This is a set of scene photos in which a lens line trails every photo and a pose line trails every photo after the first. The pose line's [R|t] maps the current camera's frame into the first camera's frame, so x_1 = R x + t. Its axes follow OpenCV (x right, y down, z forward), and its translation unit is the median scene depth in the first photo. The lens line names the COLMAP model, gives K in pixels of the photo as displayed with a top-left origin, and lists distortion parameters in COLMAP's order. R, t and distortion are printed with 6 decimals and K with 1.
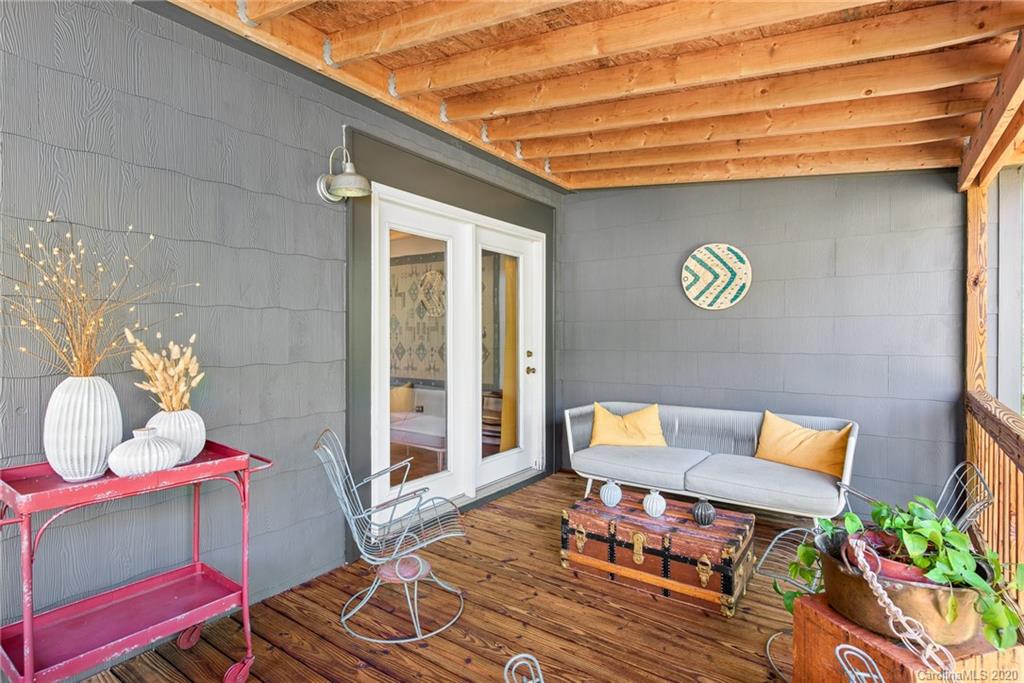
lens RADIAL K [[512.8, 0, 512.0], [0, 512.8, 341.5], [0, 0, 1]] dist [0.001083, -0.000018]
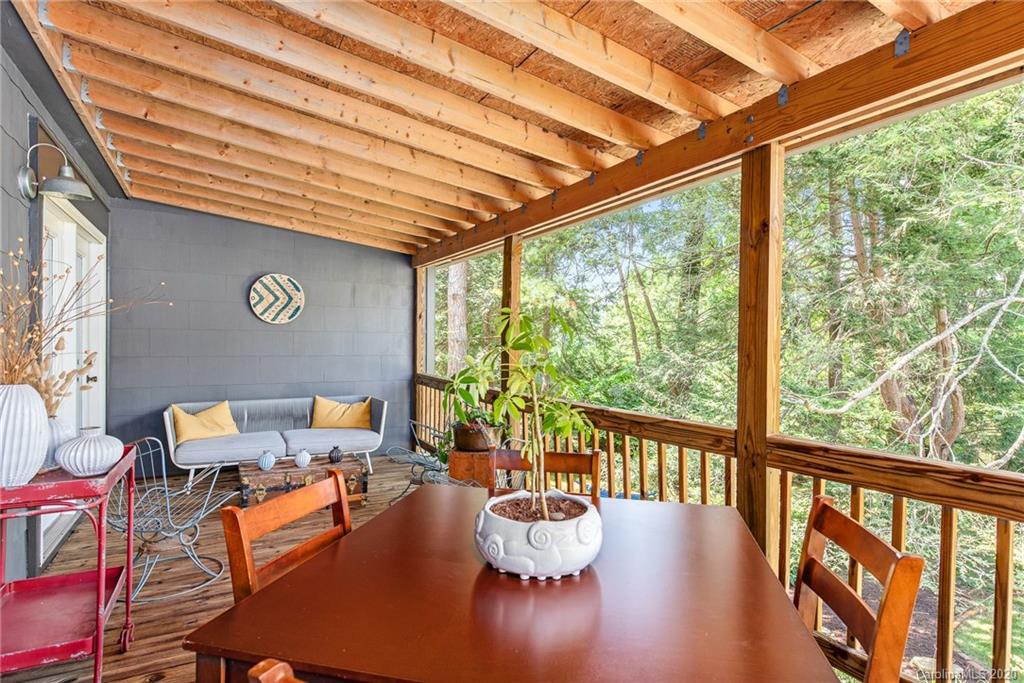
lens RADIAL K [[507.2, 0, 514.0], [0, 507.2, 349.3], [0, 0, 1]] dist [-0.000087, -0.000930]
pose [[0.438067, -0.005366, 0.898926, -0.520850], [0.001530, 0.999985, 0.005224, -0.002247], [-0.898941, -0.000913, 0.438068, -0.123471]]
